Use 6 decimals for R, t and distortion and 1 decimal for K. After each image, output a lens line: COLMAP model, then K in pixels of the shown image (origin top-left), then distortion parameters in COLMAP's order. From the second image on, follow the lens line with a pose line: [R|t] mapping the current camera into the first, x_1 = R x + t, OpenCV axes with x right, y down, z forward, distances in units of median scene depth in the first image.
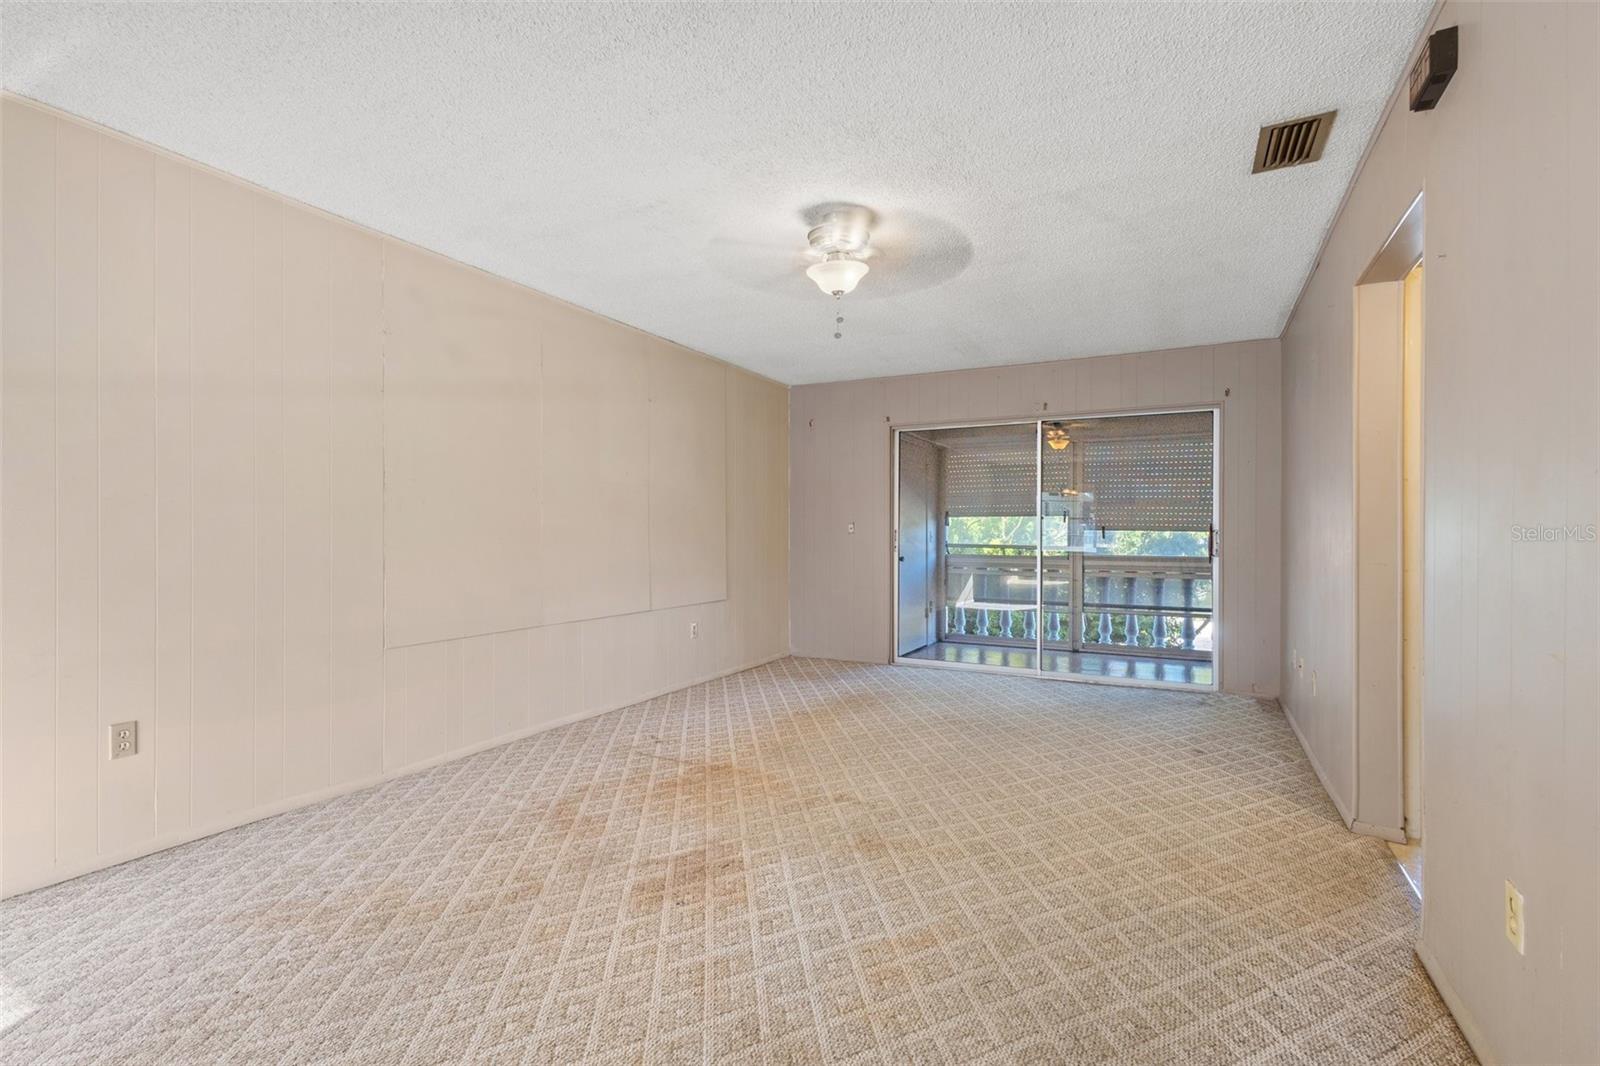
lens RADIAL K [[743.2, 0, 796.6], [0, 743.2, 525.3], [0, 0, 1]] dist [0.005851, -0.000506]
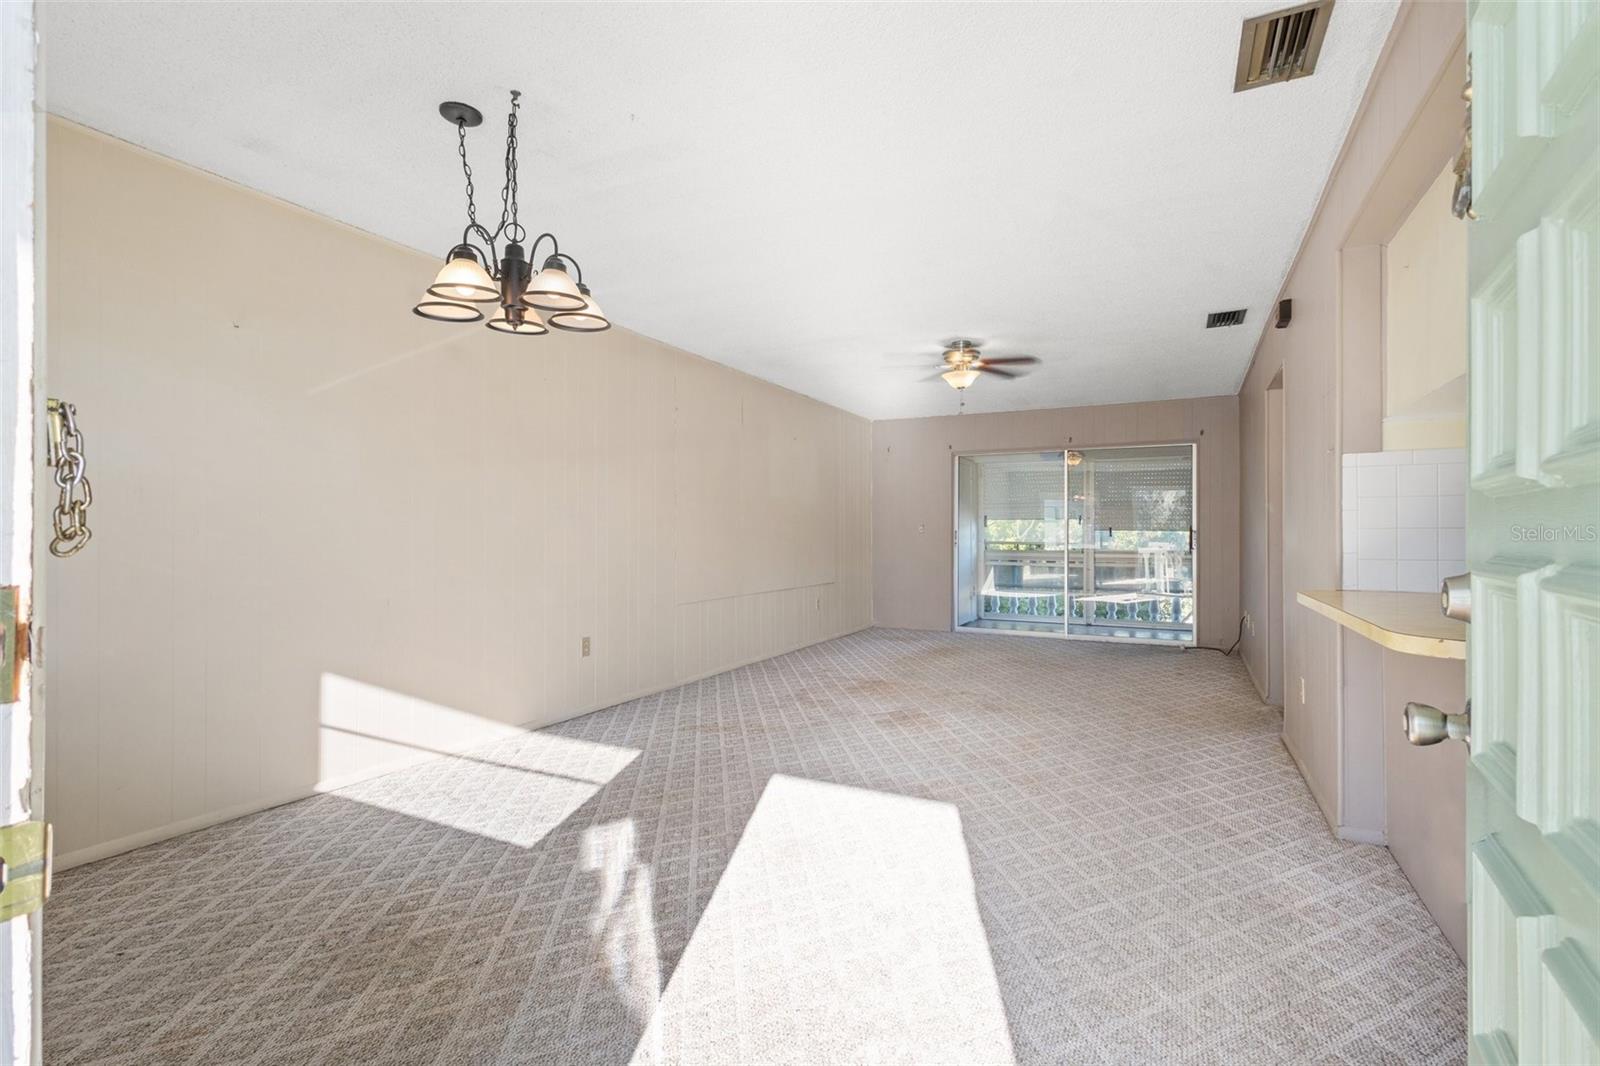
lens RADIAL K [[743.2, 0, 796.6], [0, 743.2, 525.3], [0, 0, 1]] dist [0.005851, -0.000506]
pose [[0.999967, -0.001893, 0.007856, -0.248151], [0.001898, 0.999998, -0.000698, -0.004215], [-0.007855, 0.000712, 0.999969, -0.500582]]
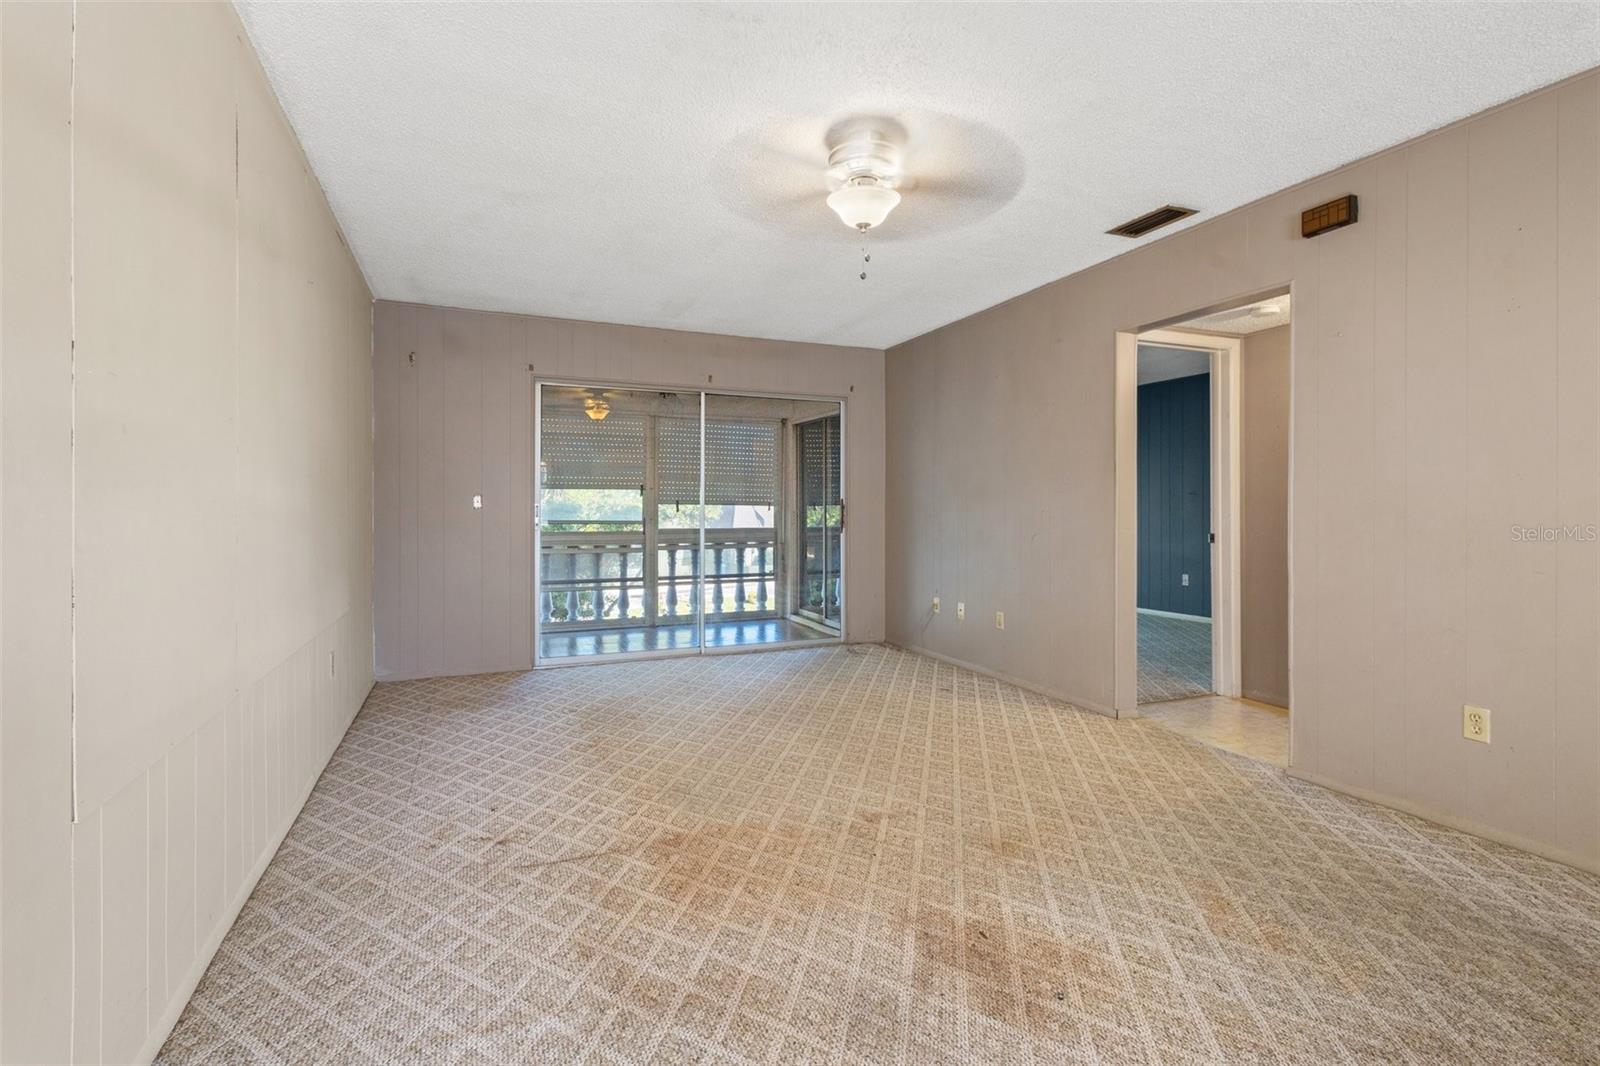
lens RADIAL K [[749.2, 0, 792.2], [0, 749.2, 506.1], [0, 0, 1]] dist [0.005663, -0.000222]
pose [[0.629662, 0.001232, 0.776868, -0.504796], [-0.005313, 0.999982, 0.002721, 0.006520], [-0.776851, -0.005841, 0.629657, 0.404269]]
